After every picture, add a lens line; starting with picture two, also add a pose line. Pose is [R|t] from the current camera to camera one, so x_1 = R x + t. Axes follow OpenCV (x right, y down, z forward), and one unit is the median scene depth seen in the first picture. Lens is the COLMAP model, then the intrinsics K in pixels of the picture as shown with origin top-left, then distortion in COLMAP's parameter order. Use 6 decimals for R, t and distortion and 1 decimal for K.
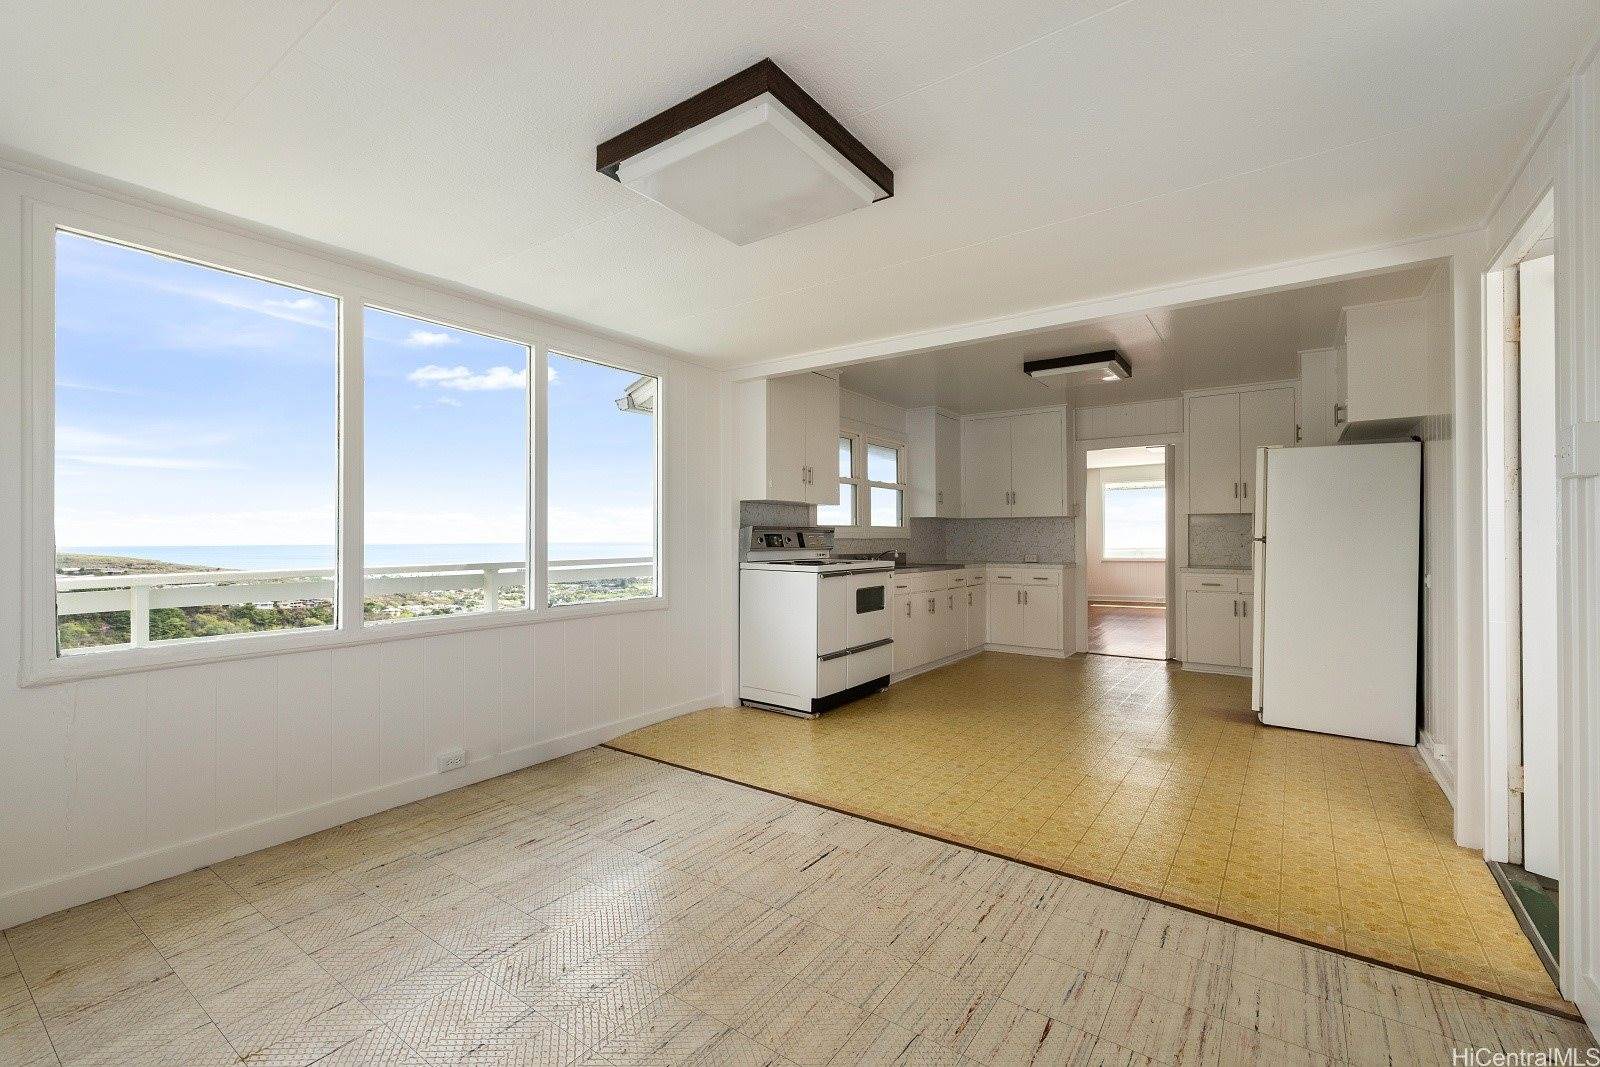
lens RADIAL K [[687.7, 0, 800.0], [0, 687.7, 533.5], [0, 0, 1]] dist [0.001279, 0.000162]
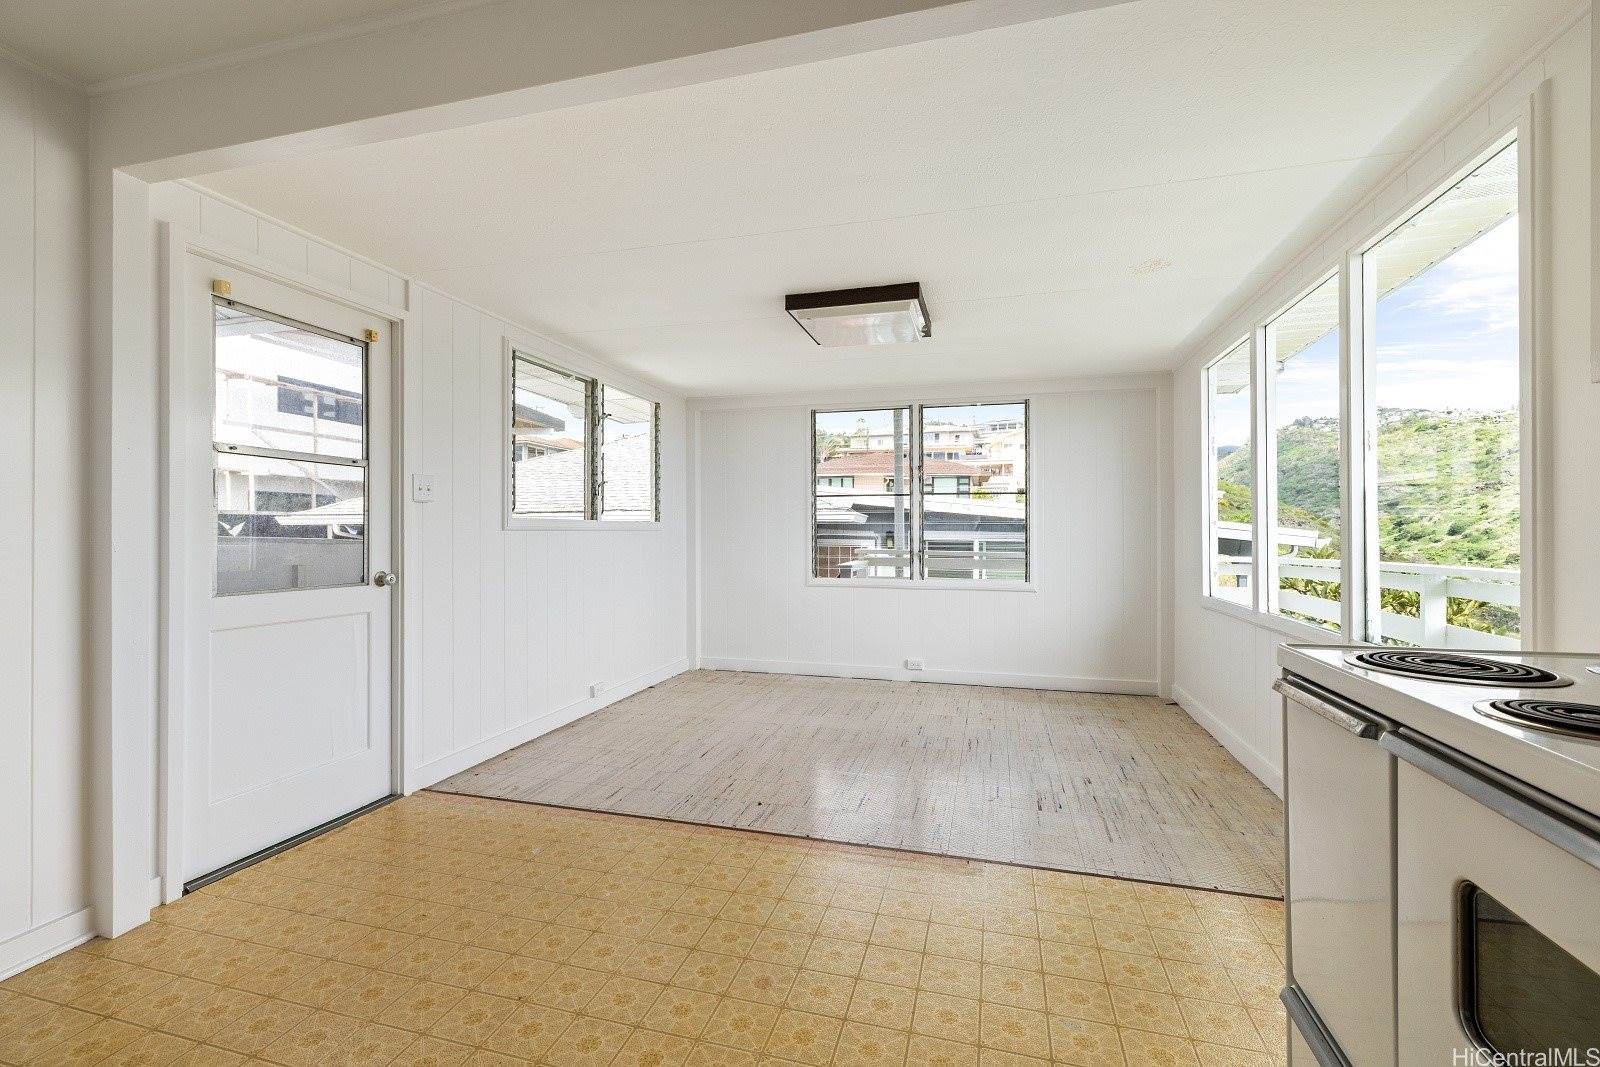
lens RADIAL K [[687.7, 0, 800.0], [0, 687.7, 533.5], [0, 0, 1]] dist [0.001279, 0.000162]
pose [[-0.941181, 0.004168, -0.337878, 0.494610], [0.002342, 0.999980, 0.005812, -0.001299], [0.337896, 0.004679, -0.941172, 1.942814]]
